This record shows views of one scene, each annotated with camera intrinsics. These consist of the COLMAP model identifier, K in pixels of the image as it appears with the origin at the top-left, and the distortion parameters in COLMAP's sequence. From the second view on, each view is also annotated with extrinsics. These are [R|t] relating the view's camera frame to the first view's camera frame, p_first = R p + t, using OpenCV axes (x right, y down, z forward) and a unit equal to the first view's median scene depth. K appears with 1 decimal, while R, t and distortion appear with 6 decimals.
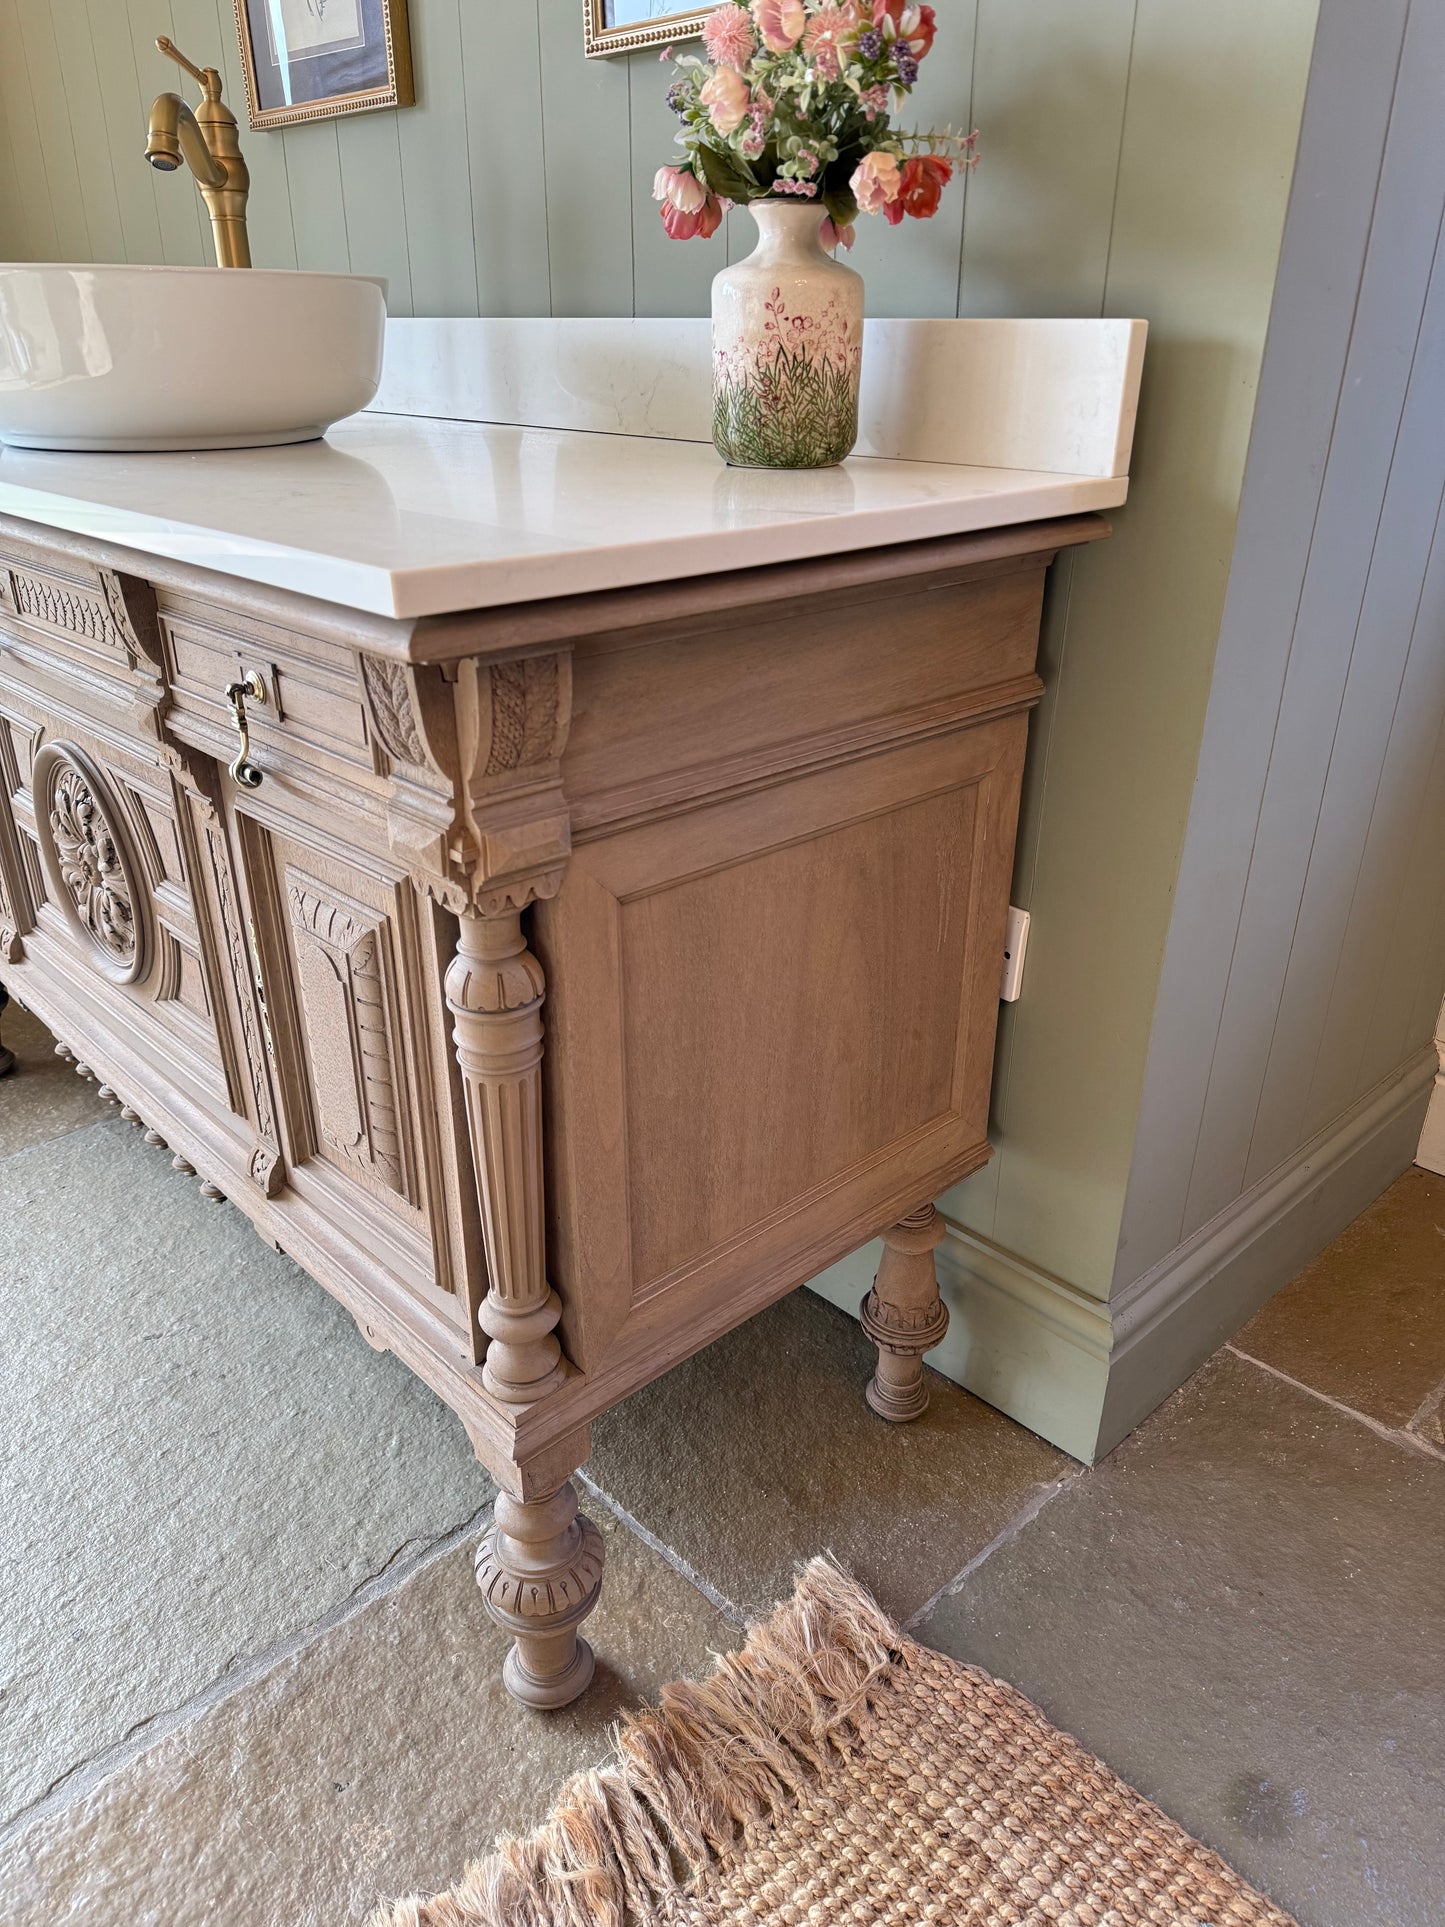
lens RADIAL K [[1375.1, 0, 706.2], [0, 1375.1, 971.9], [0, 0, 1]] dist [0.037961, -0.040511]
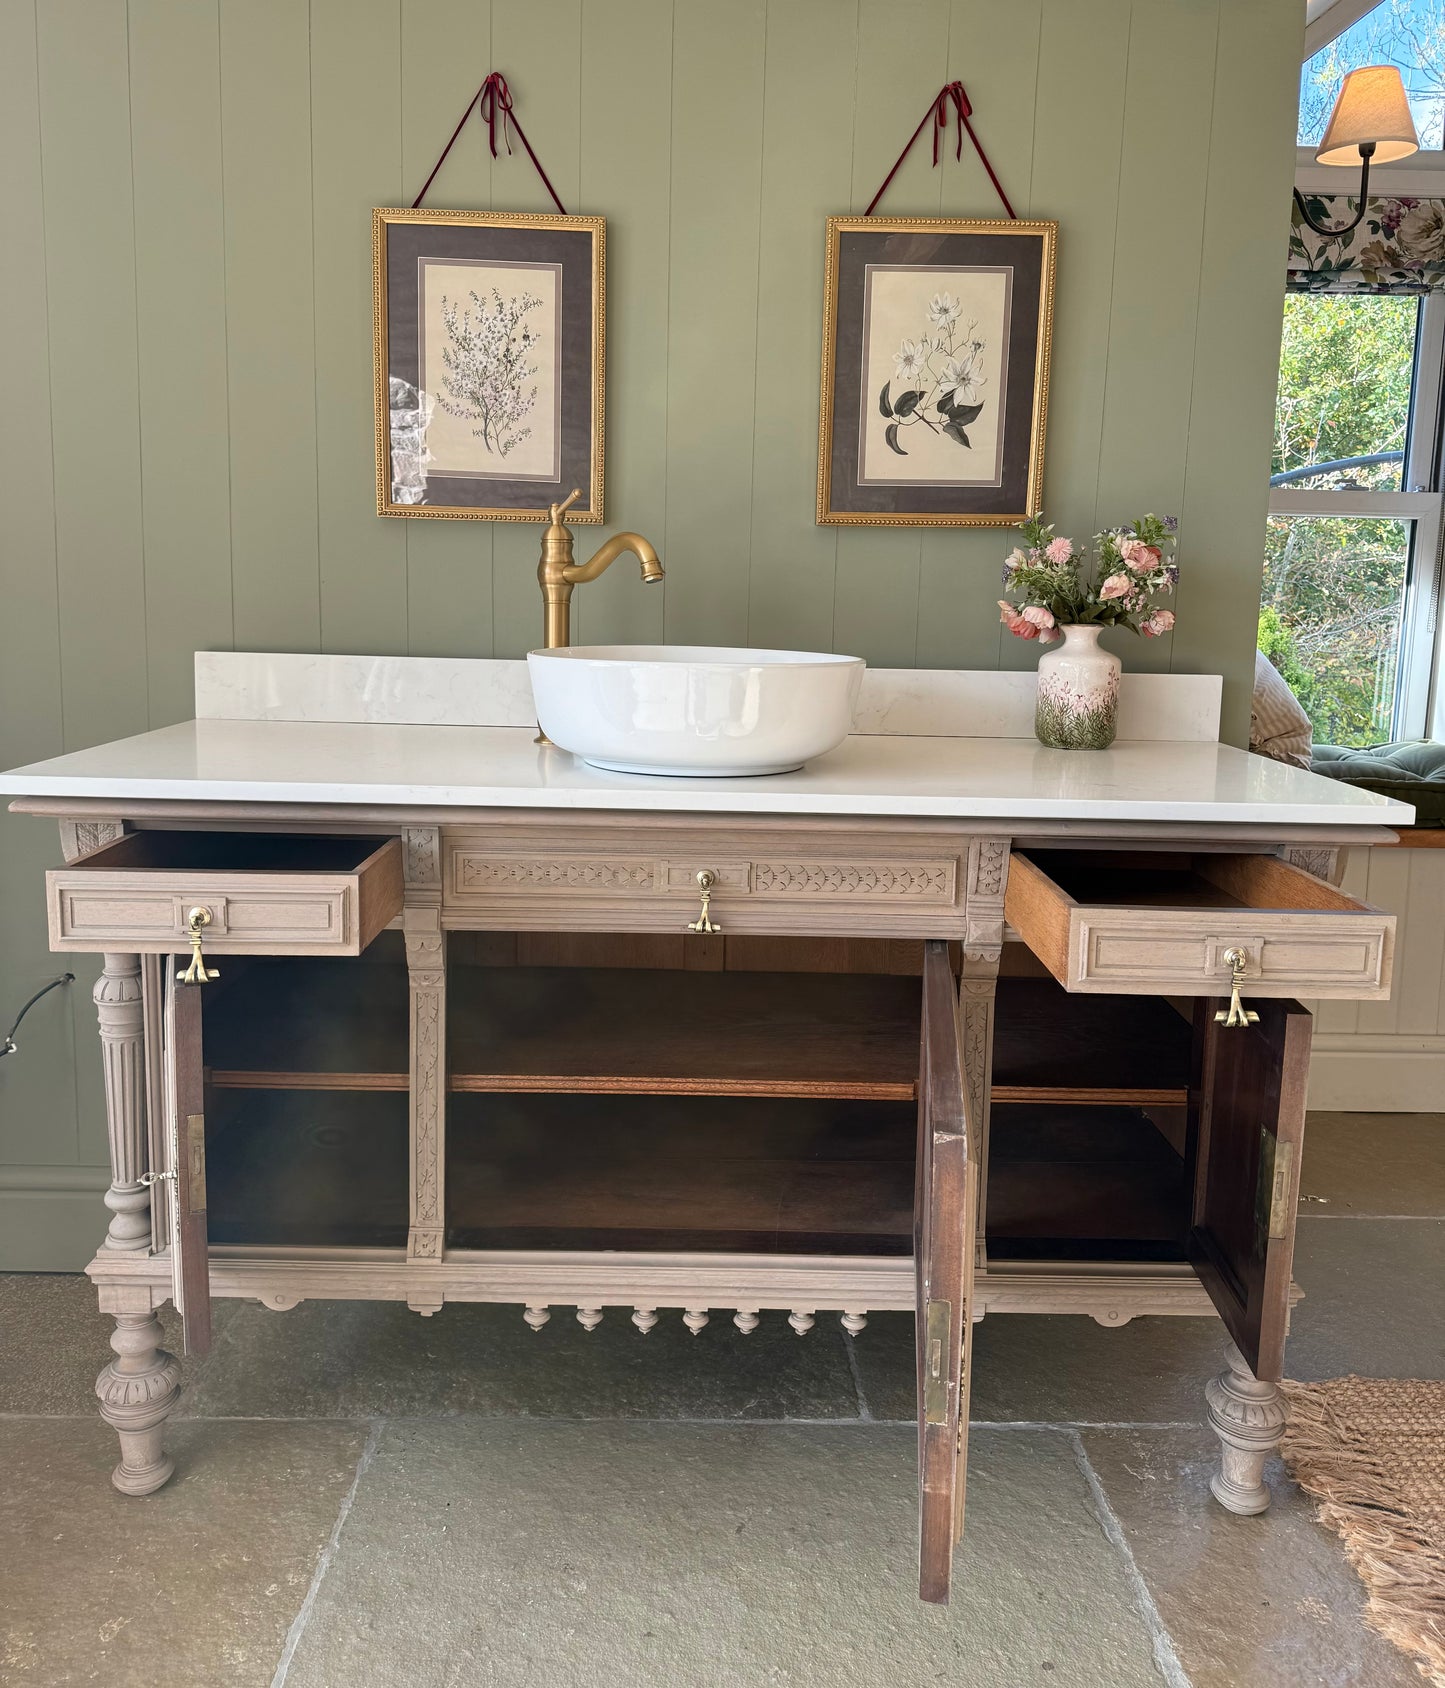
lens RADIAL K [[1361.7, 0, 720.1], [0, 1361.7, 757.7], [0, 0, 1]] dist [0.035523, -0.051886]
pose [[0.671921, -0.079322, 0.736363, -1.697889], [0.296677, 0.939820, -0.169476, -0.193928], [-0.678605, 0.332336, 0.655018, 0.135497]]
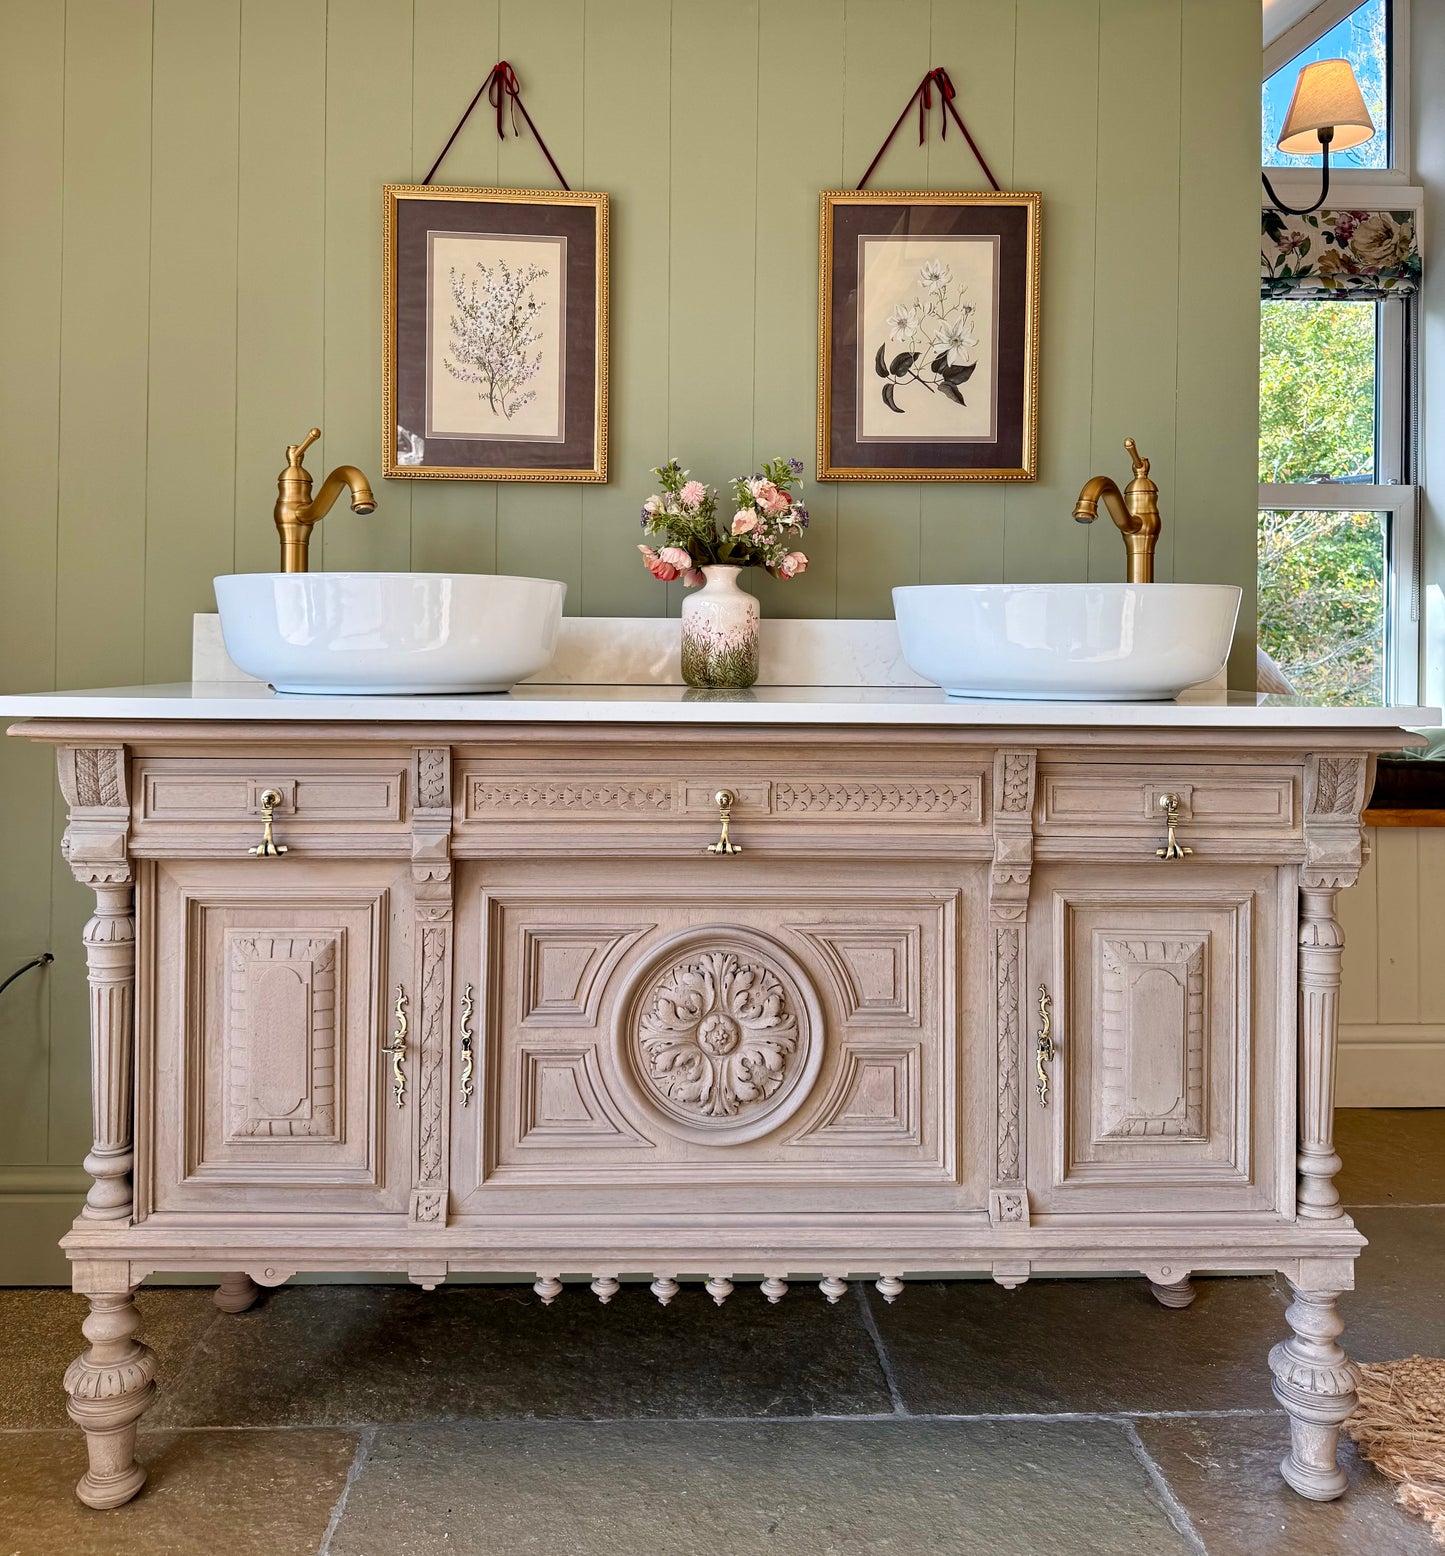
lens RADIAL K [[1362.0, 0, 717.7], [0, 1362.0, 632.5], [0, 0, 1]] dist [0.041860, -0.052776]
pose [[0.657439, 0.015308, 0.753352, -1.724492], [0.315337, 0.902444, -0.293526, -0.060667], [-0.684351, 0.430535, 0.588475, 0.241210]]
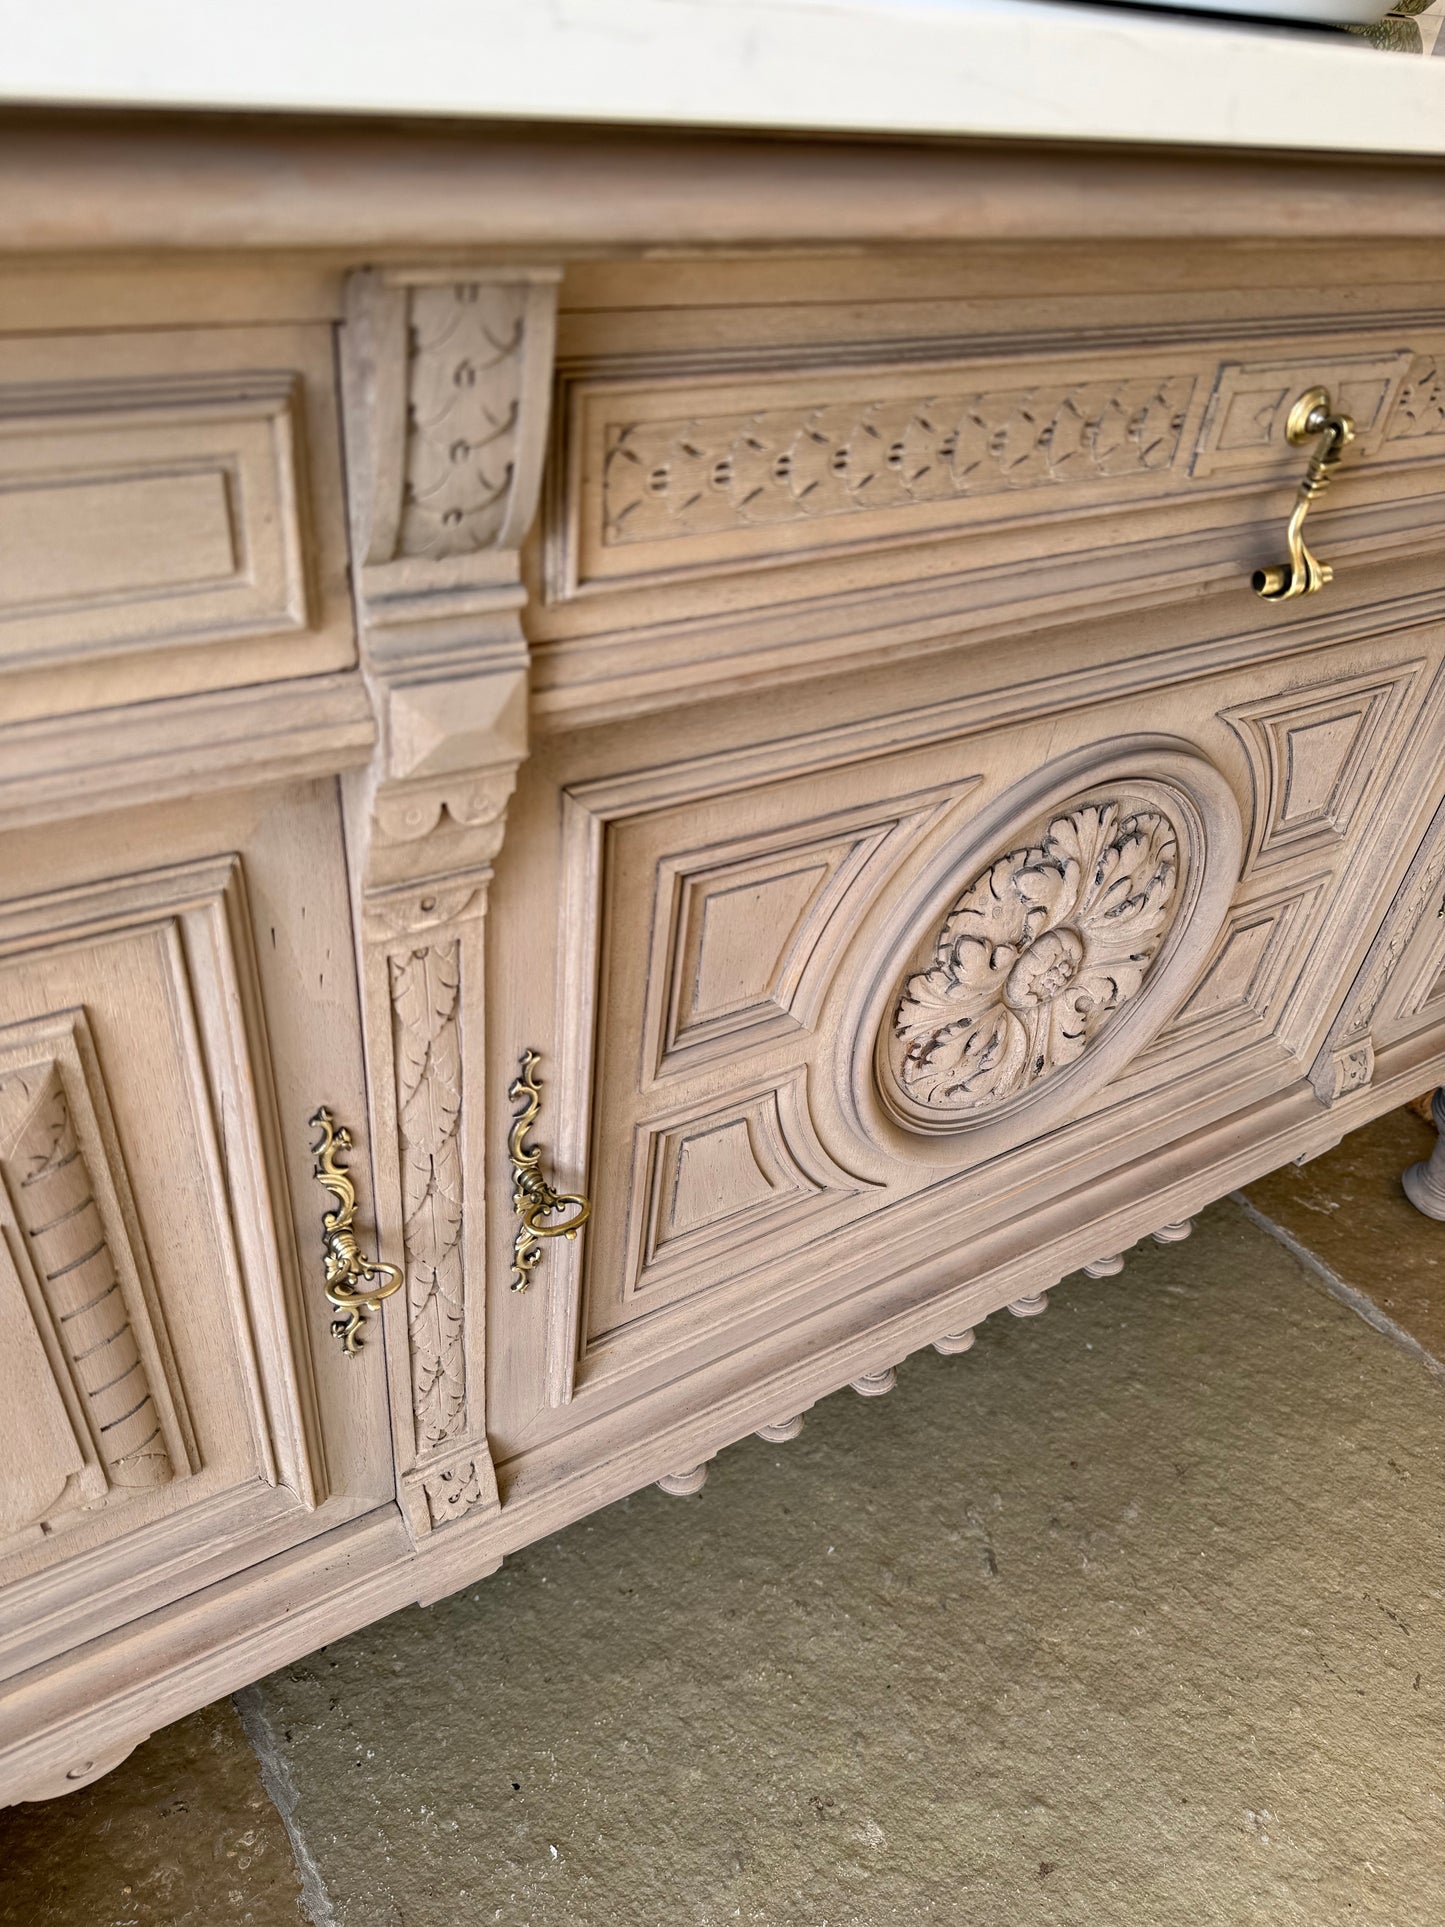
lens RADIAL K [[1373.1, 0, 726.2], [0, 1373.1, 973.9], [0, 0, 1]] dist [0.036643, -0.053243]
pose [[0.177315, -0.588298, 0.788964, -1.129249], [0.332288, 0.790378, 0.514672, -0.487684], [-0.926361, 0.170905, 0.335630, 1.238574]]
